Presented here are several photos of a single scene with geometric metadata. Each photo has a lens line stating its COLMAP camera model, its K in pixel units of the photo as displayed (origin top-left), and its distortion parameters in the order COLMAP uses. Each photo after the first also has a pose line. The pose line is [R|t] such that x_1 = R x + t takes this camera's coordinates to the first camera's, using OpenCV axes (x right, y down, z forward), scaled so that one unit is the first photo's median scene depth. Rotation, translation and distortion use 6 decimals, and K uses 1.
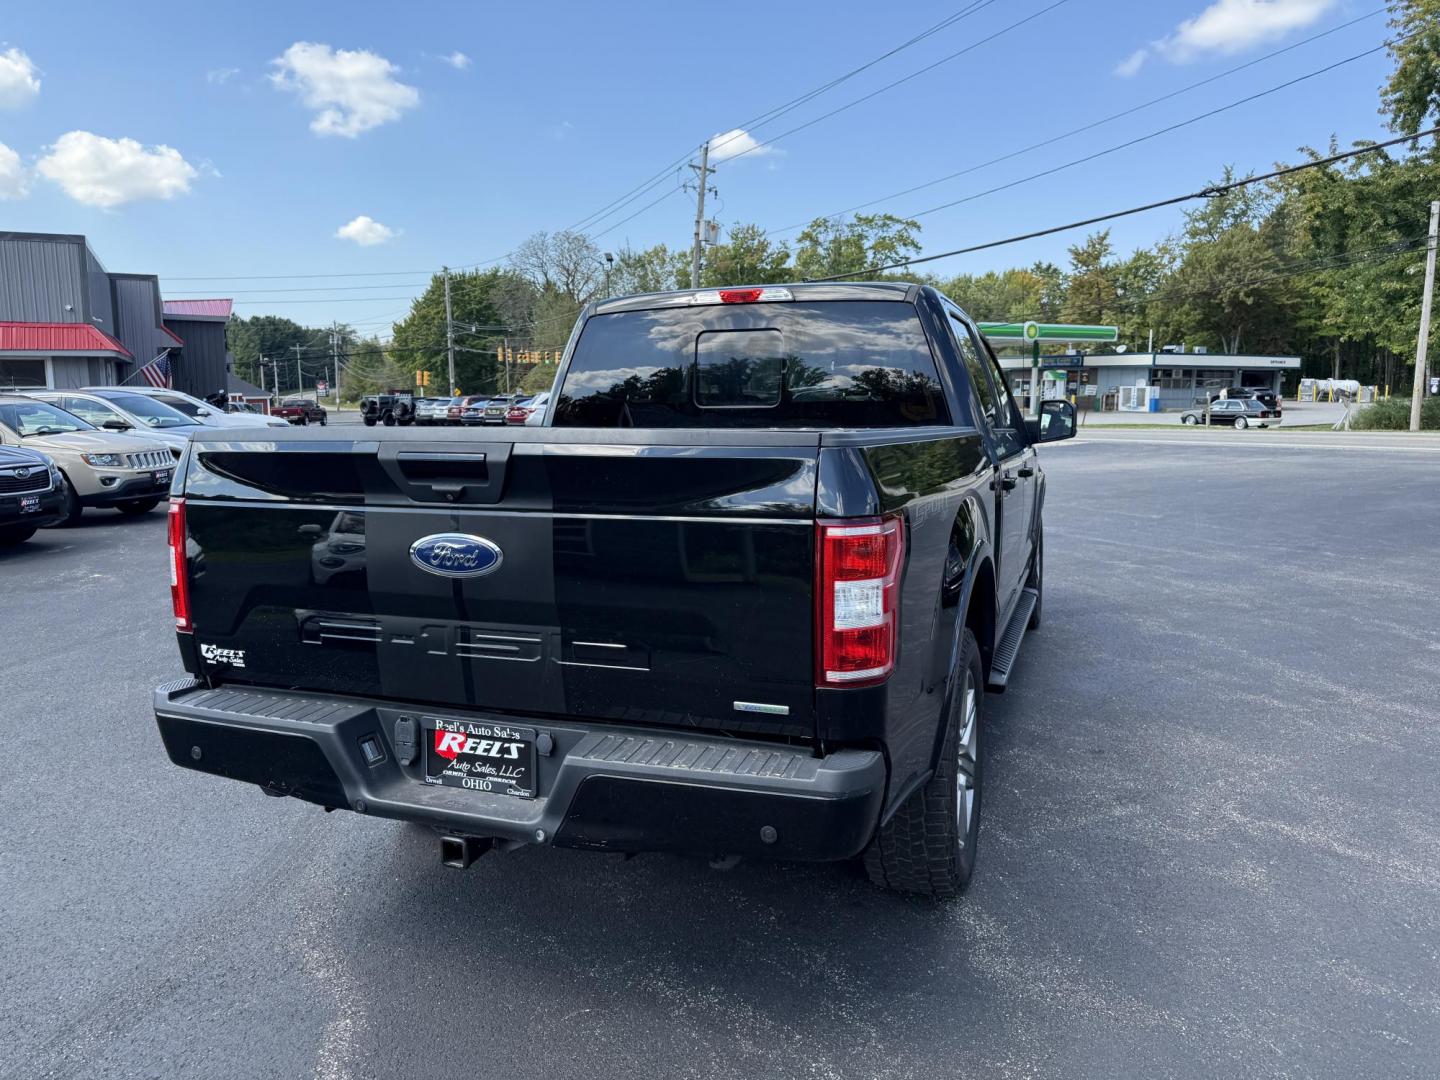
lens RADIAL K [[1014.5, 0, 739.5], [0, 1014.5, 523.0], [0, 0, 1]] dist [0.044976, -0.052641]
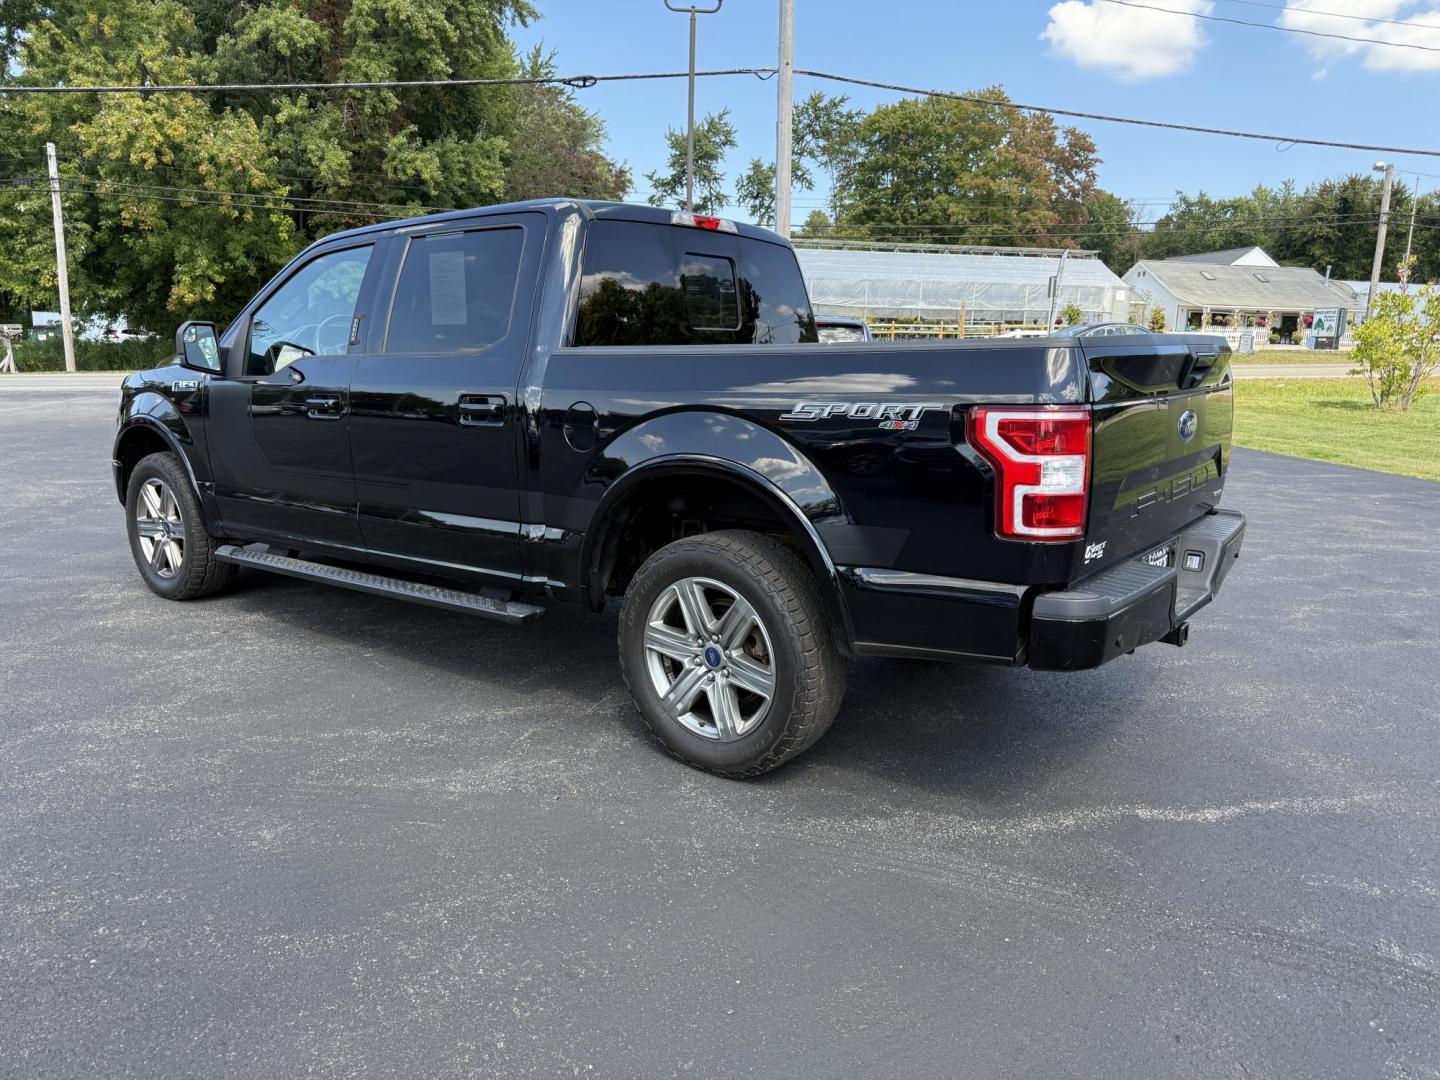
lens RADIAL K [[1017.3, 0, 720.0], [0, 1017.3, 540.0], [0, 0, 1]] dist [0.043497, -0.055426]
pose [[0.316659, -0.168209, 0.933506, -0.094246], [0.103625, 0.984395, 0.142228, -0.004204], [-0.942862, 0.051697, 0.329148, 0.059089]]
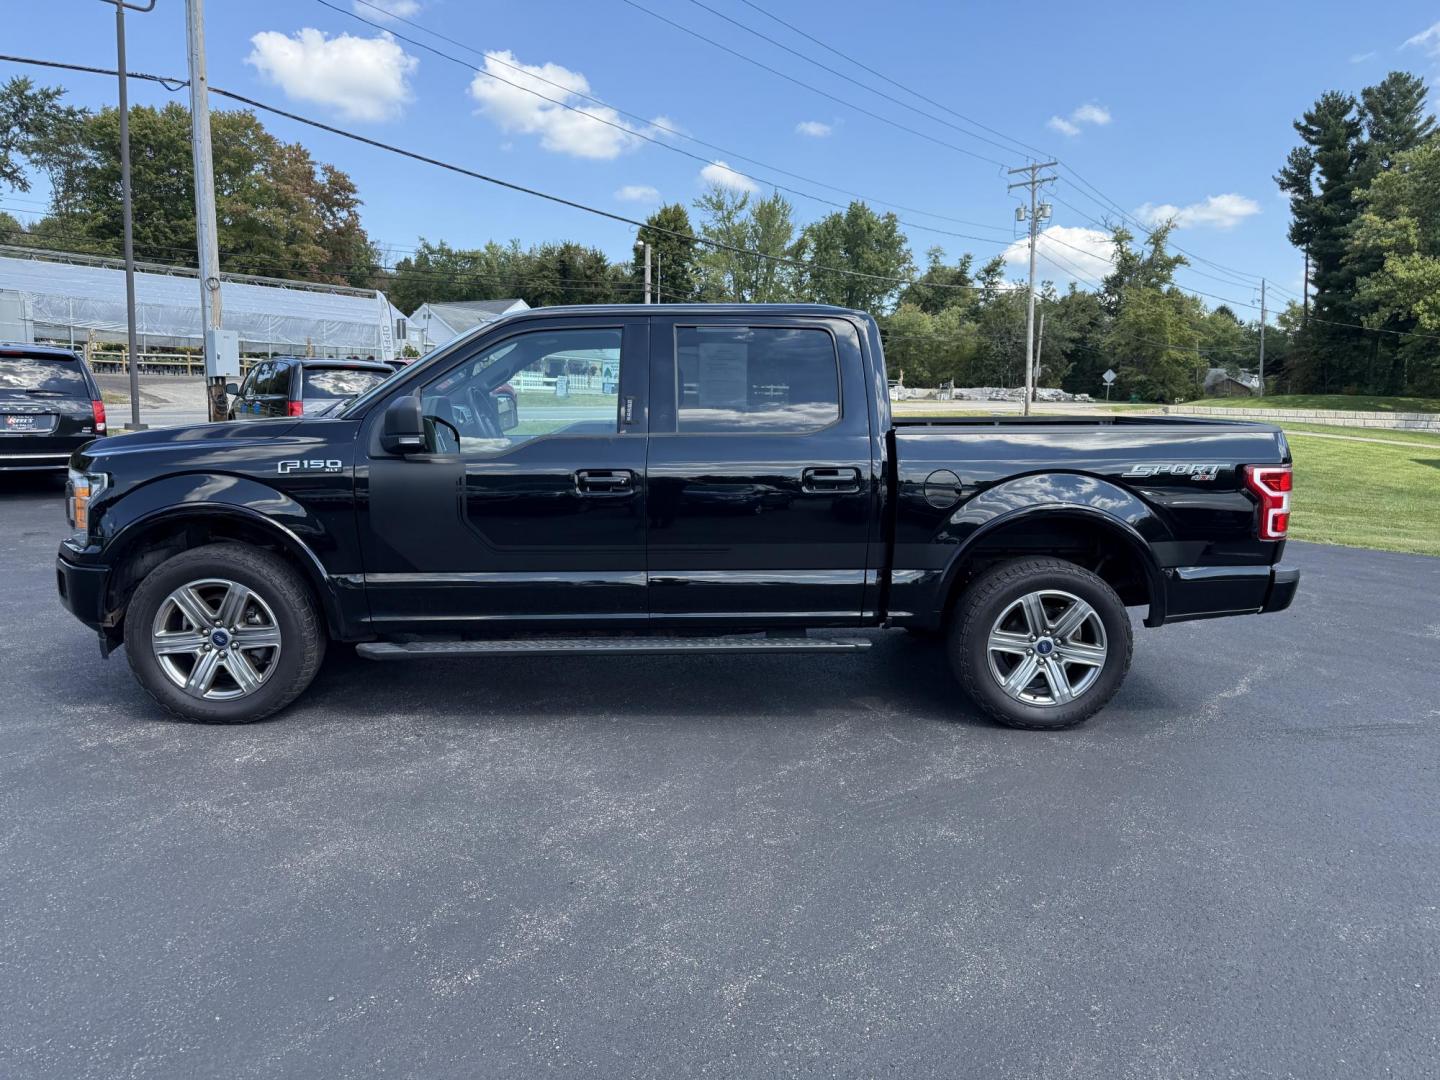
lens RADIAL K [[1008.8, 0, 727.9], [0, 1008.8, 540.6], [0, 0, 1]] dist [0.053616, -0.048633]
pose [[-0.369645, -0.136332, 0.919117, -0.109702], [0.092367, 0.978887, 0.182345, -0.018315], [-0.924571, 0.152299, -0.349248, 0.151012]]
